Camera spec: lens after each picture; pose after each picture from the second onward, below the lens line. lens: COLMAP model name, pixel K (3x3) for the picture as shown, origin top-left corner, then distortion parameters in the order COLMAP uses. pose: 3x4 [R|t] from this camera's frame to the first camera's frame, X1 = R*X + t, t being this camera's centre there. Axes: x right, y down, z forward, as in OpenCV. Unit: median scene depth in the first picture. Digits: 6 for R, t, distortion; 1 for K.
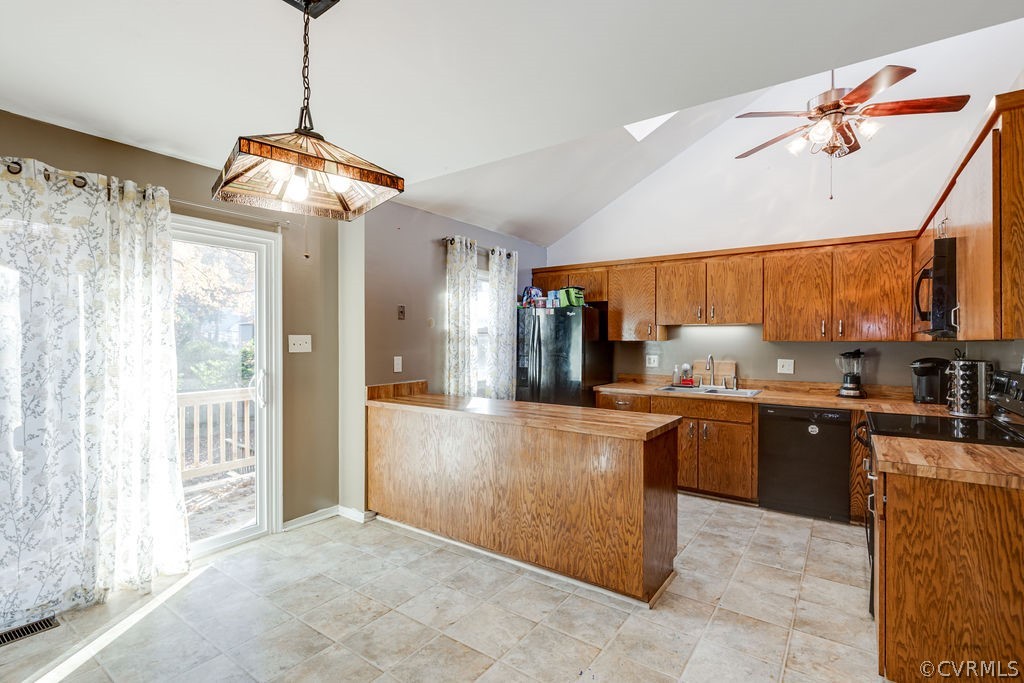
lens RADIAL K [[464.7, 0, 524.7], [0, 464.7, 343.9], [0, 0, 1]] dist [0.010052, -0.003644]
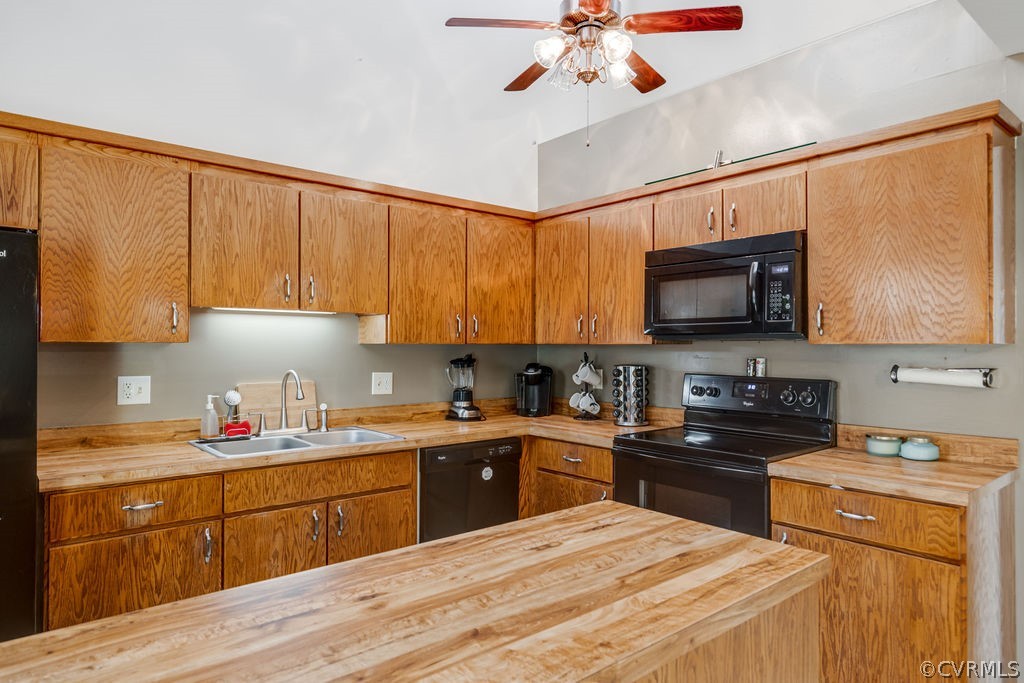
lens RADIAL K [[616.9, 0, 516.0], [0, 616.9, 342.7], [0, 0, 1]] dist [0.004920, -0.000779]
pose [[0.278802, 0.002112, 0.960346, -0.229061], [0.003695, 0.999988, -0.003272, -0.004546], [-0.960342, 0.004461, 0.278791, 0.681195]]
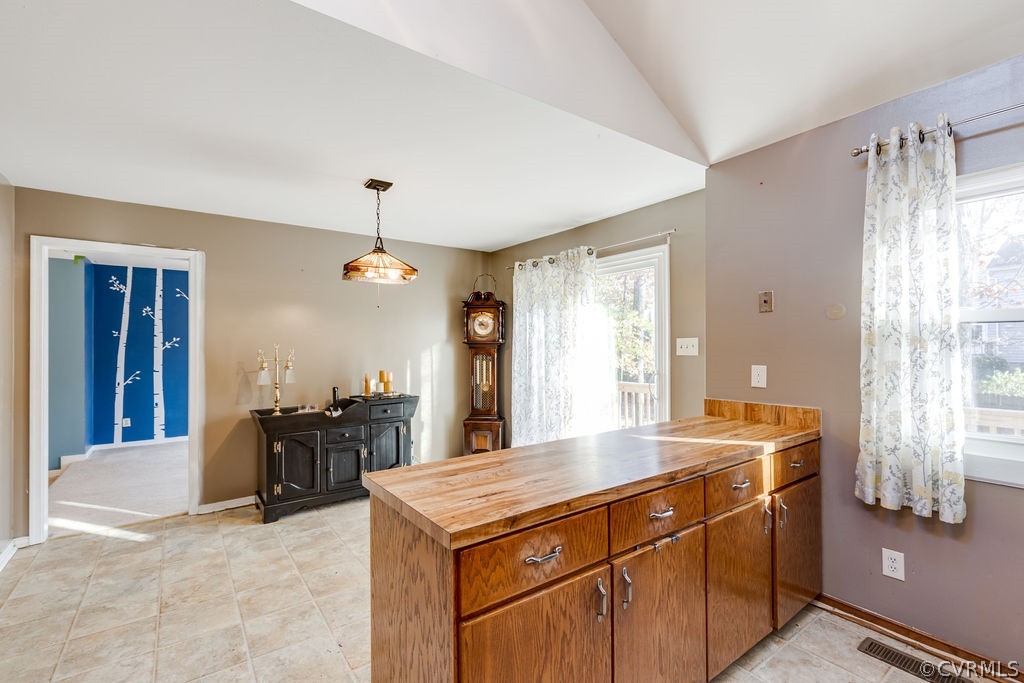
lens RADIAL K [[456.0, 0, 511.1], [0, 456.0, 344.5], [0, 0, 1]] dist [0.009151, -0.000976]
pose [[-0.345943, -0.002287, -0.938253, 0.506226], [-0.000495, 0.999997, -0.002255, -0.002519], [0.938255, -0.000315, -0.345944, 0.882335]]
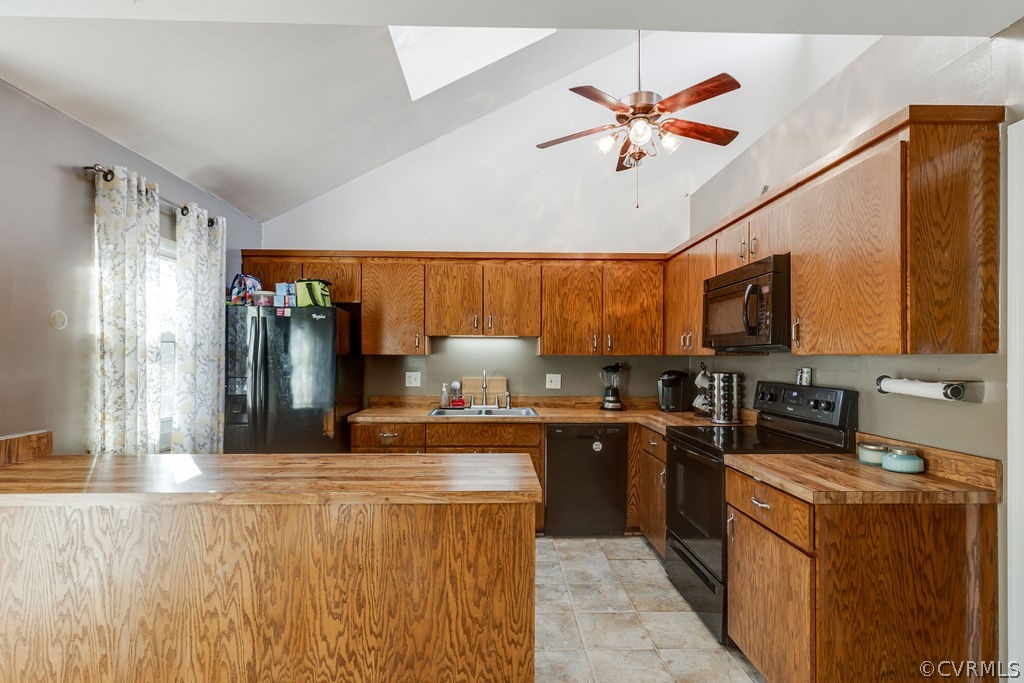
lens RADIAL K [[482.6, 0, 504.9], [0, 482.6, 357.8], [0, 0, 1]] dist [0.014112, -0.005024]
pose [[0.817338, -0.002571, 0.576152, -0.114369], [0.002721, 0.999996, 0.000603, -0.001959], [-0.576152, 0.001074, 0.817342, 0.277553]]
